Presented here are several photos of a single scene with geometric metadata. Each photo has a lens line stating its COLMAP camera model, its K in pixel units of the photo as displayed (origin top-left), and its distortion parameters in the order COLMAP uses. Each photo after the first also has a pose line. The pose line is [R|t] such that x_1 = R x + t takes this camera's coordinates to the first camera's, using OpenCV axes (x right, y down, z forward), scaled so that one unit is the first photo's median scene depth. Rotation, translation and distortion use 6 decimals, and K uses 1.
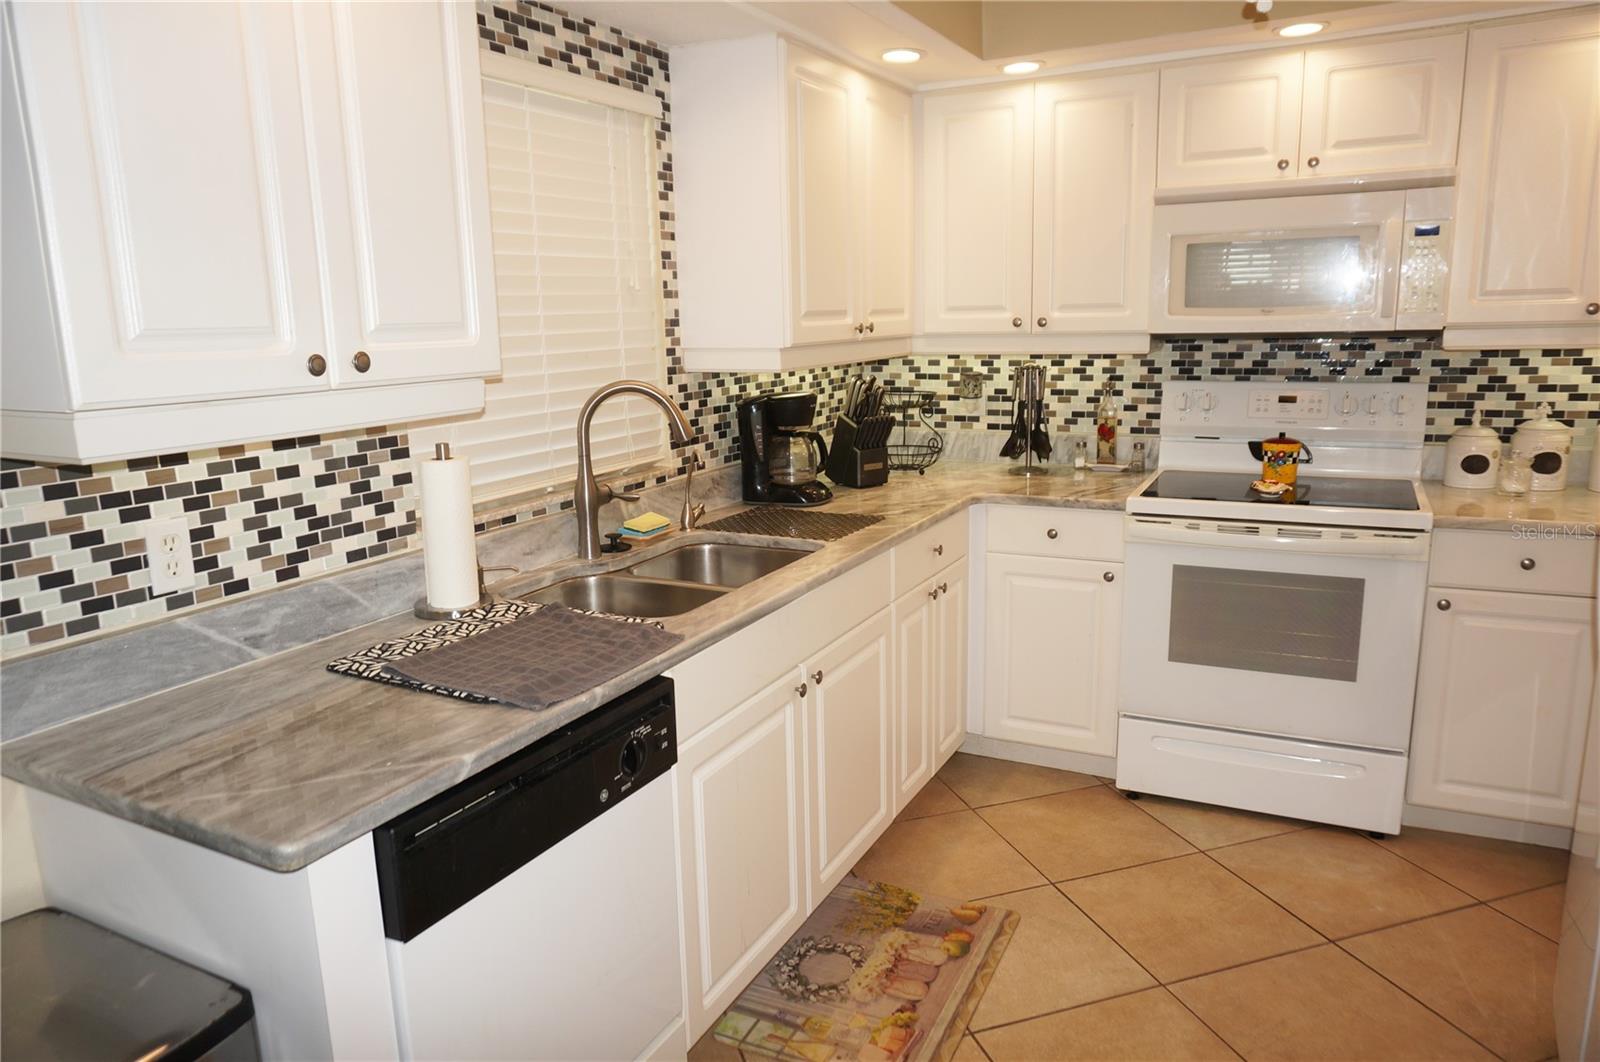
lens RADIAL K [[1060.9, 0, 796.6], [0, 1060.9, 545.0], [0, 0, 1]] dist [-0.052235, 0.038081]
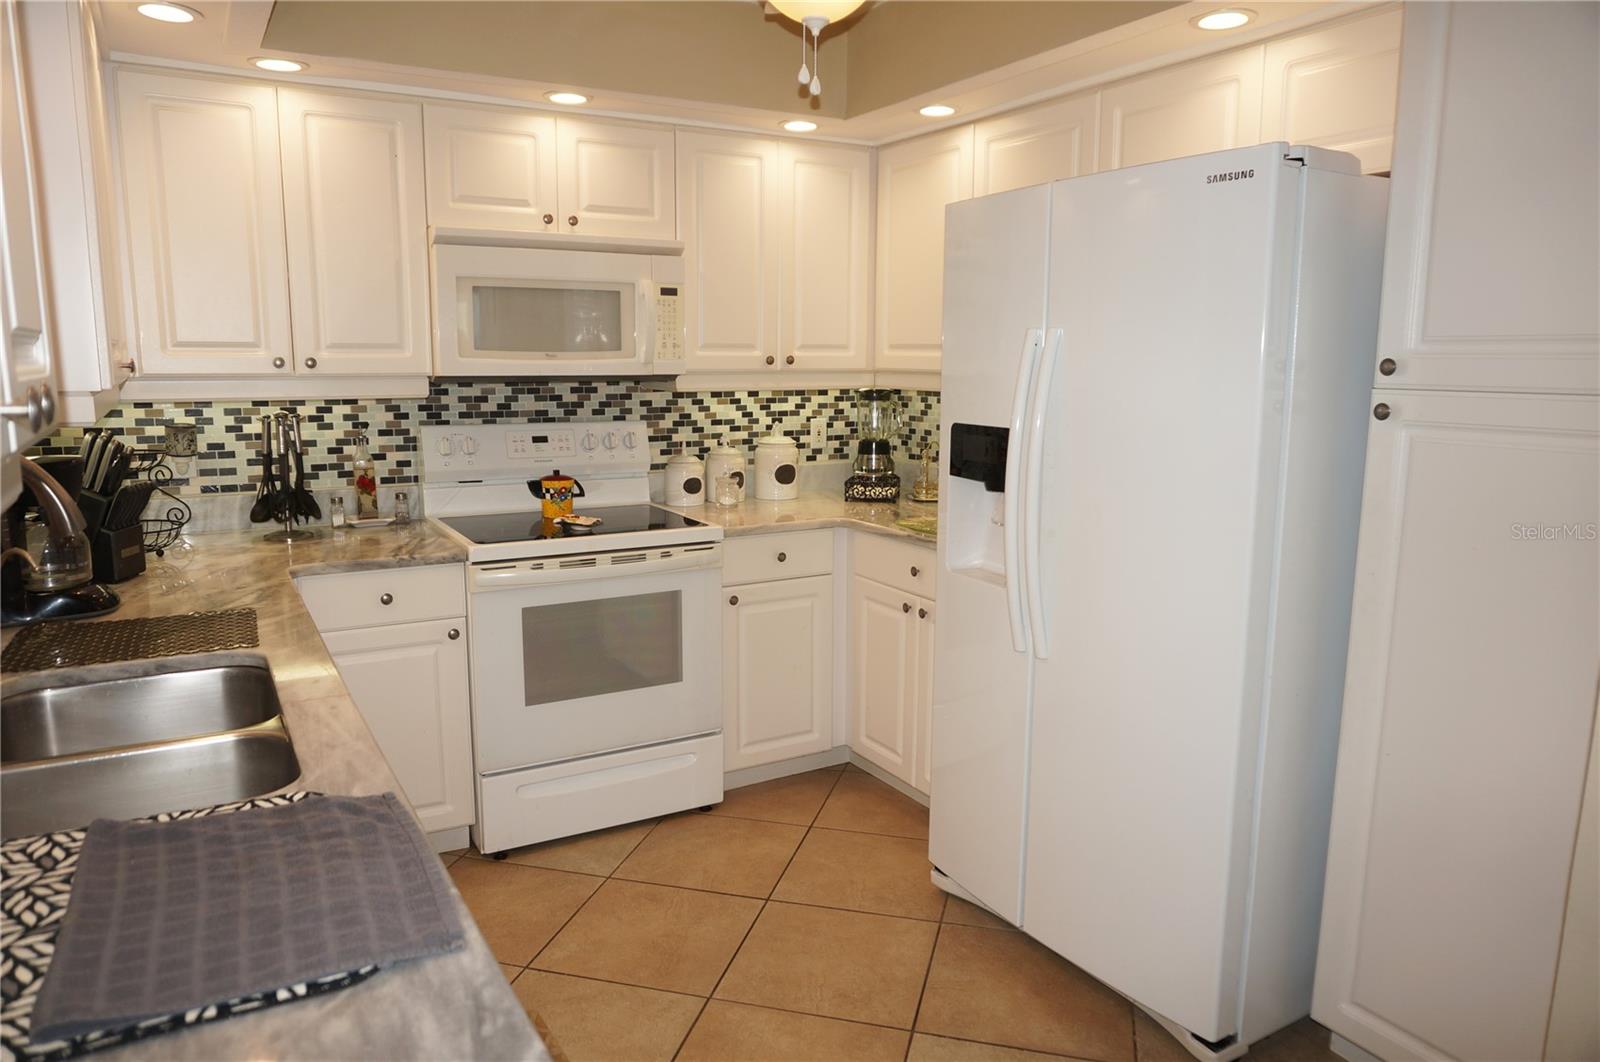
lens RADIAL K [[1060.9, 0, 786.1], [0, 1060.9, 543.9], [0, 0, 1]] dist [-0.052235, 0.038081]
pose [[0.541279, -0.115560, 0.832864, -0.345026], [0.155599, 0.987170, 0.035846, -0.040368], [-0.826321, 0.110190, 0.552316, 0.255070]]
